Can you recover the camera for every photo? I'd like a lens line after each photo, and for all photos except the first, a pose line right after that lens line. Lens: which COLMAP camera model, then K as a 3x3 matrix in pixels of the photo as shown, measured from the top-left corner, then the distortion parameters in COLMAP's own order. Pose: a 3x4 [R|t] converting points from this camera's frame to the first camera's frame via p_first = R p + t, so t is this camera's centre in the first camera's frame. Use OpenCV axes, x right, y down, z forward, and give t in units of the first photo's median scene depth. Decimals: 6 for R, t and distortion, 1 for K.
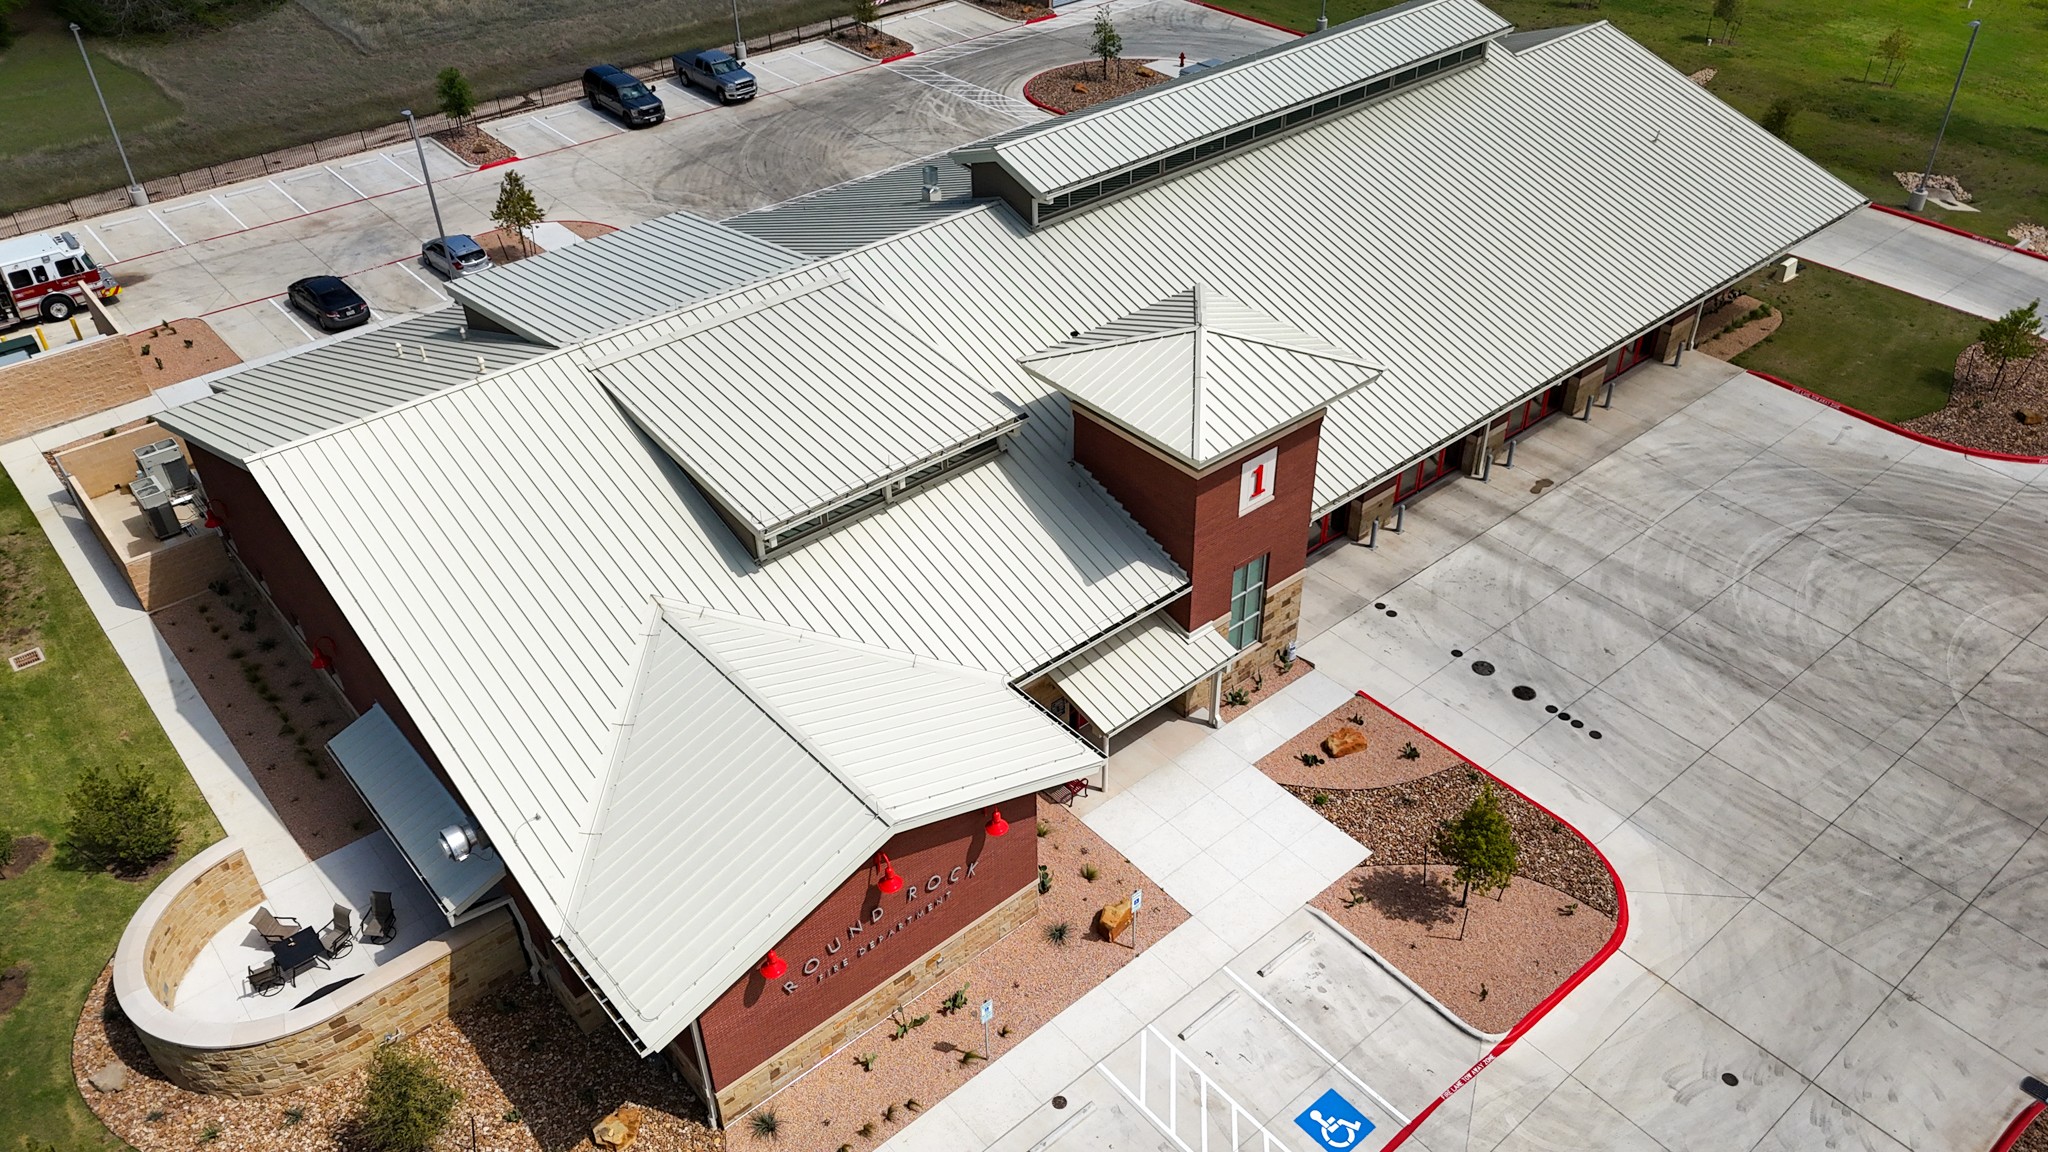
lens RADIAL K [[1510.8, 0, 1024.0], [0, 1510.8, 576.0], [0, 0, 1]] dist [0.085544, -0.087226]
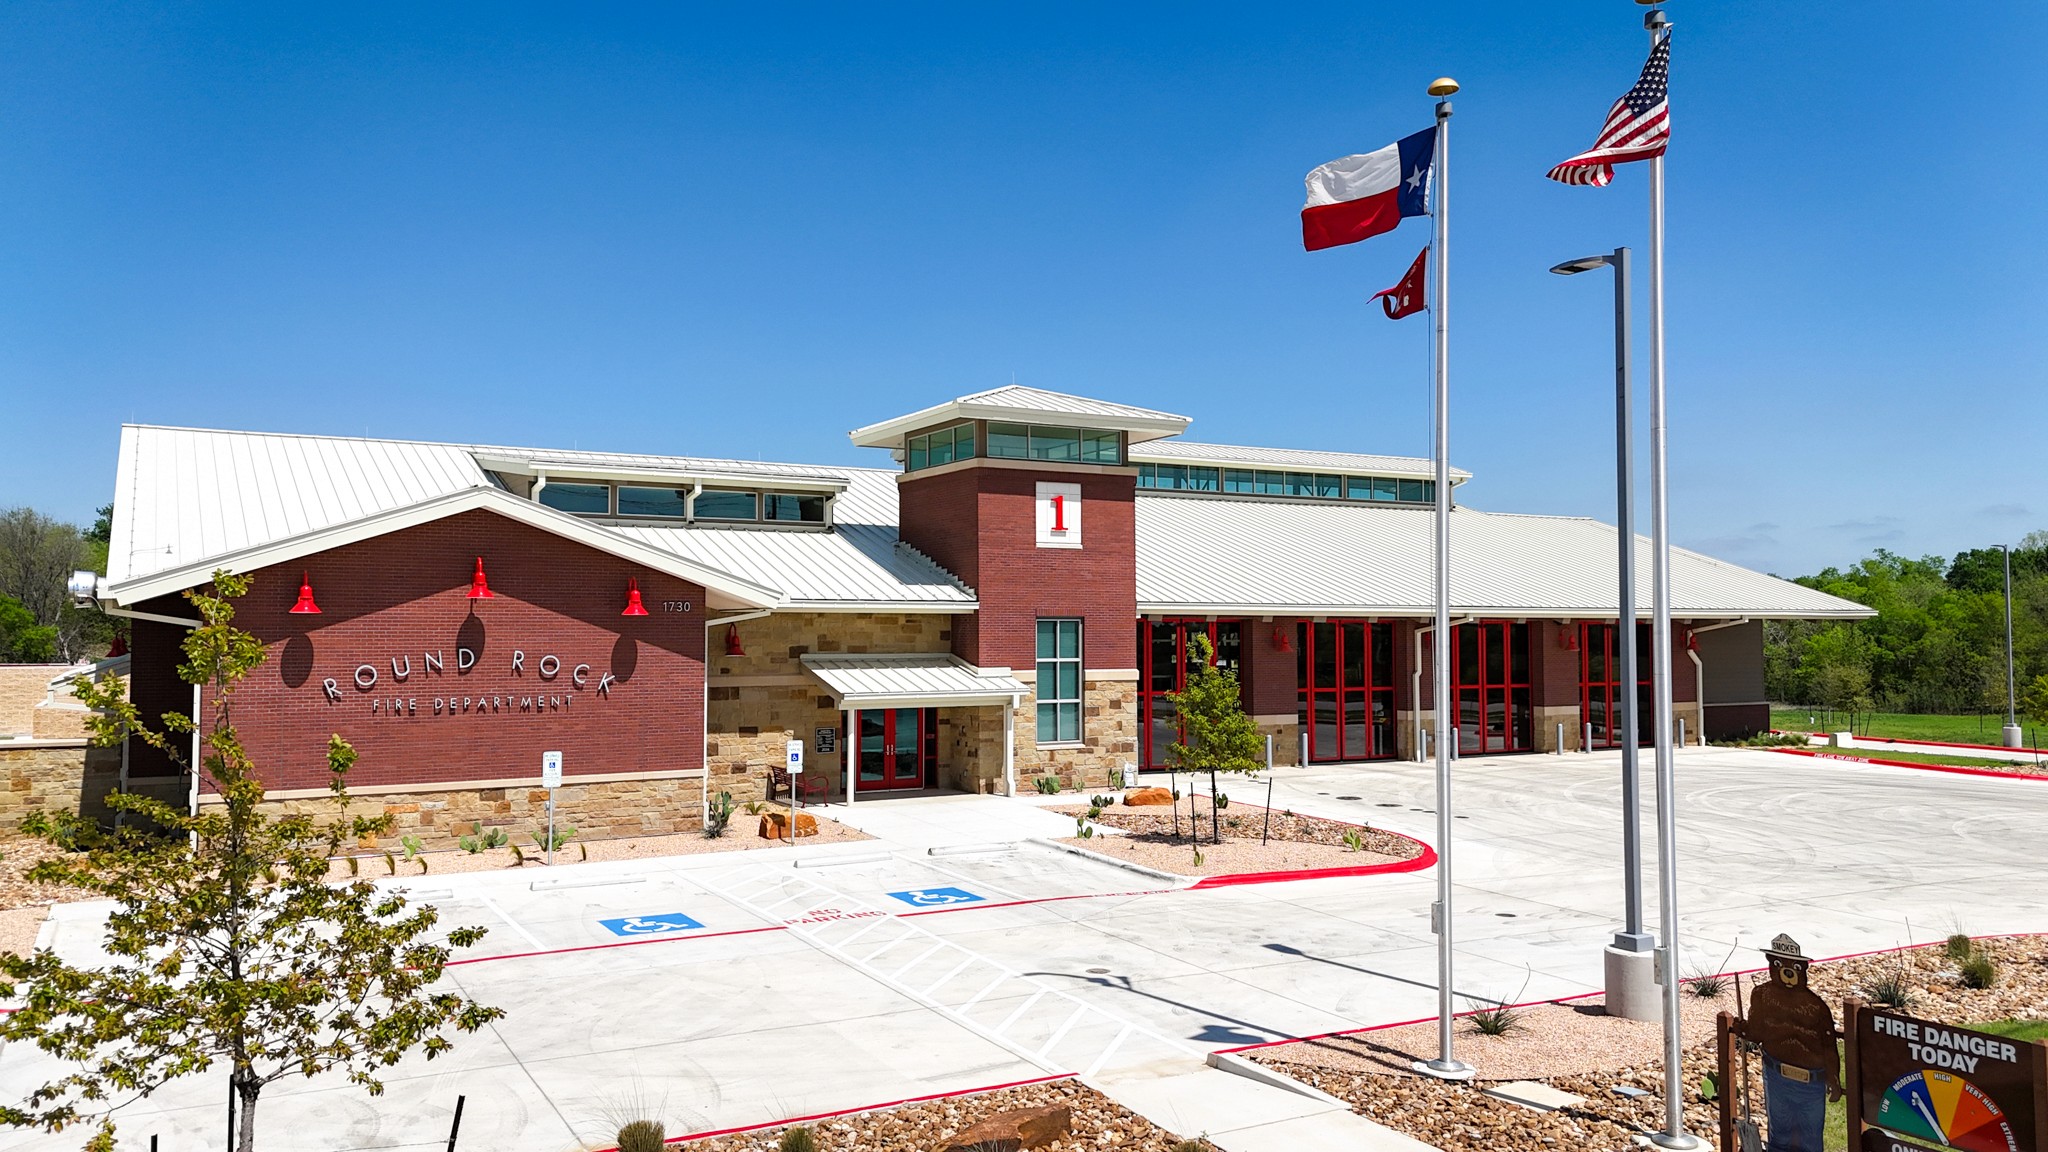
lens RADIAL K [[1500.8, 0, 1027.7], [0, 1500.8, 584.6], [0, 0, 1]] dist [0.090006, -0.079096]
pose [[0.981985, 0.012259, -0.188558, 0.345456], [-0.126259, 0.784994, -0.606501, 0.608714], [0.140582, 0.619382, 0.772401, 0.307093]]
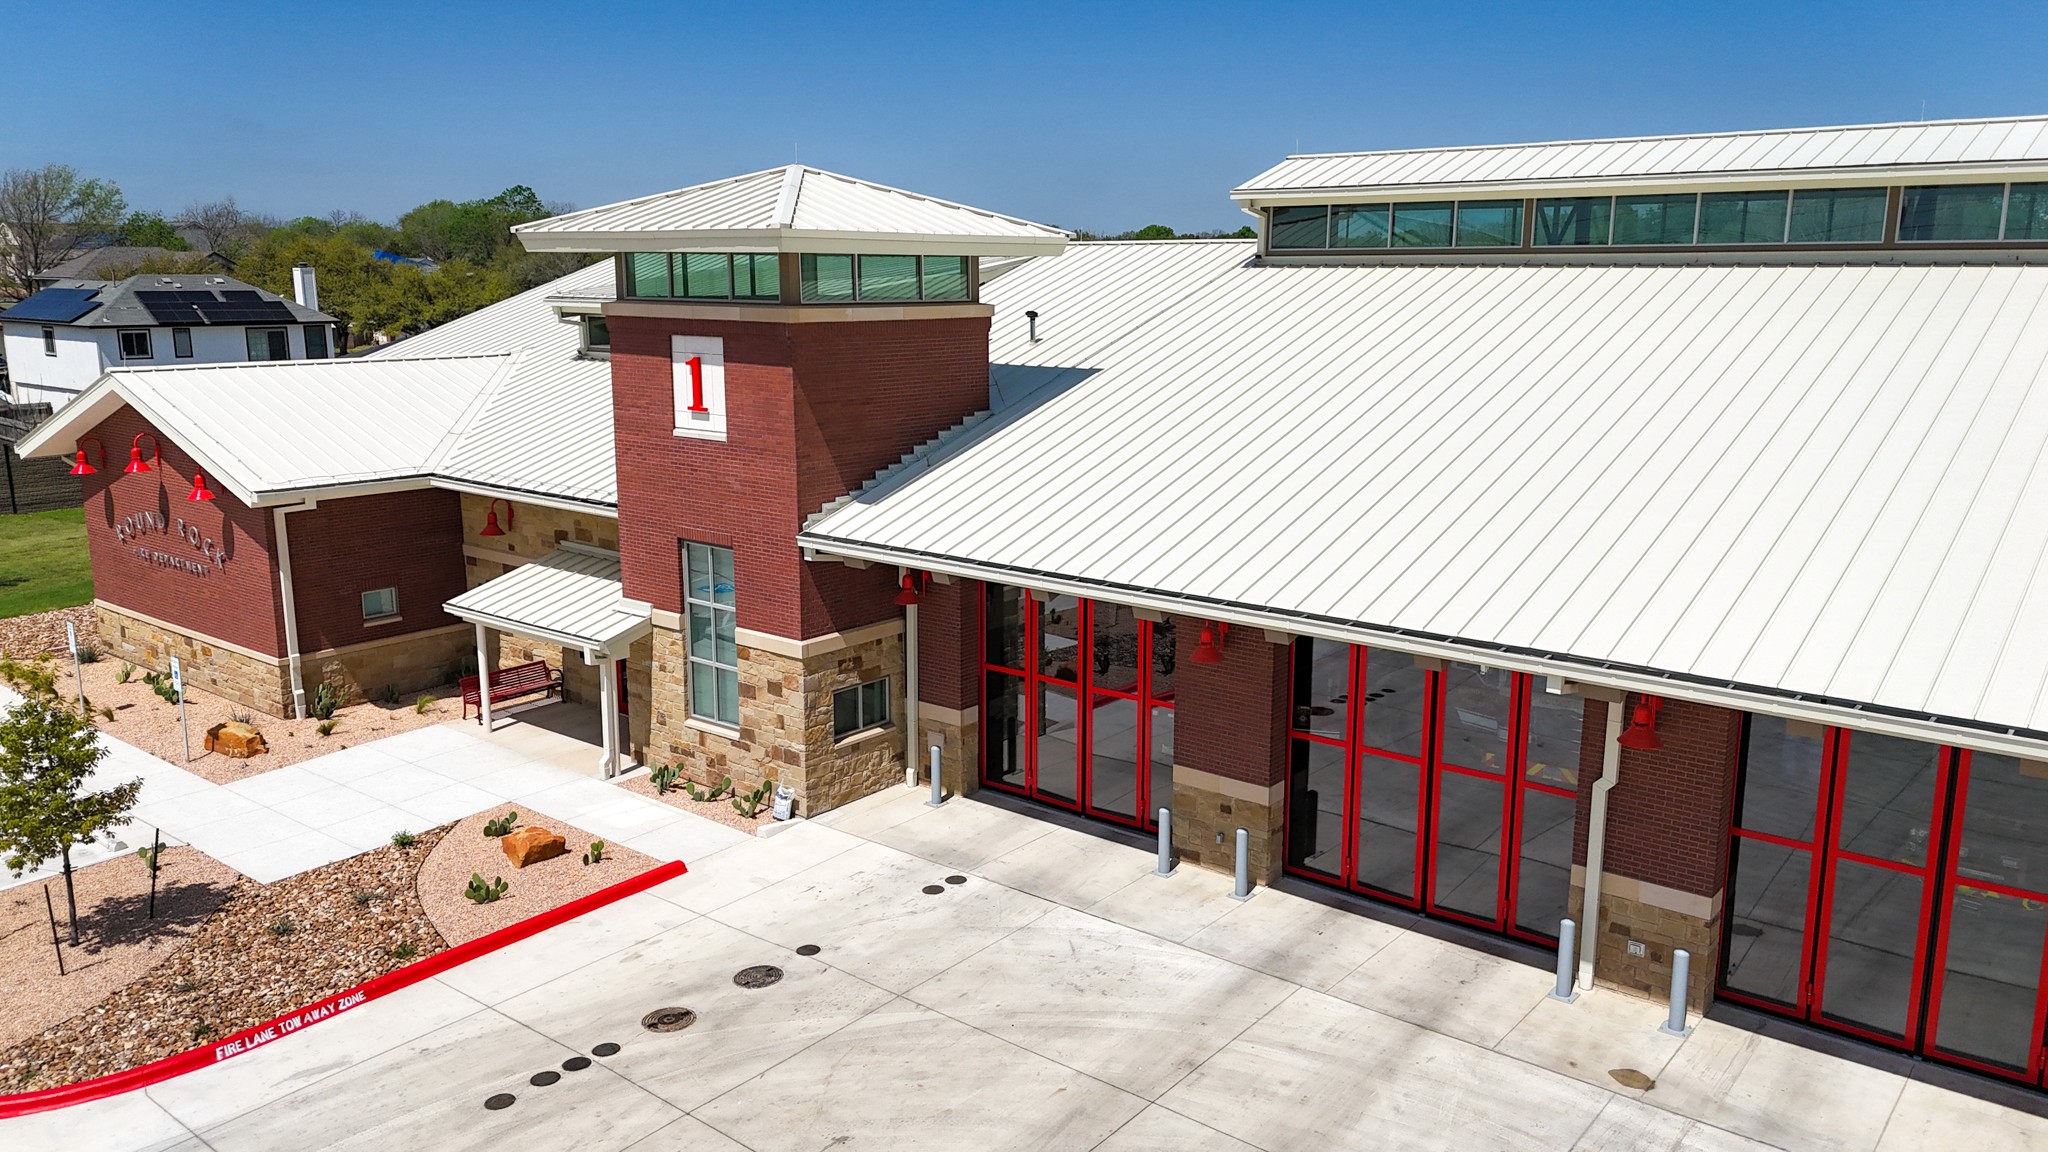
lens RADIAL K [[1500.8, 0, 1027.7], [0, 1500.8, 584.6], [0, 0, 1]] dist [0.090006, -0.079096]
pose [[0.182275, 0.219092, -0.958527, 0.870785], [-0.589822, 0.804345, 0.071689, -0.133364], [0.786693, 0.552294, 0.275838, 1.068293]]
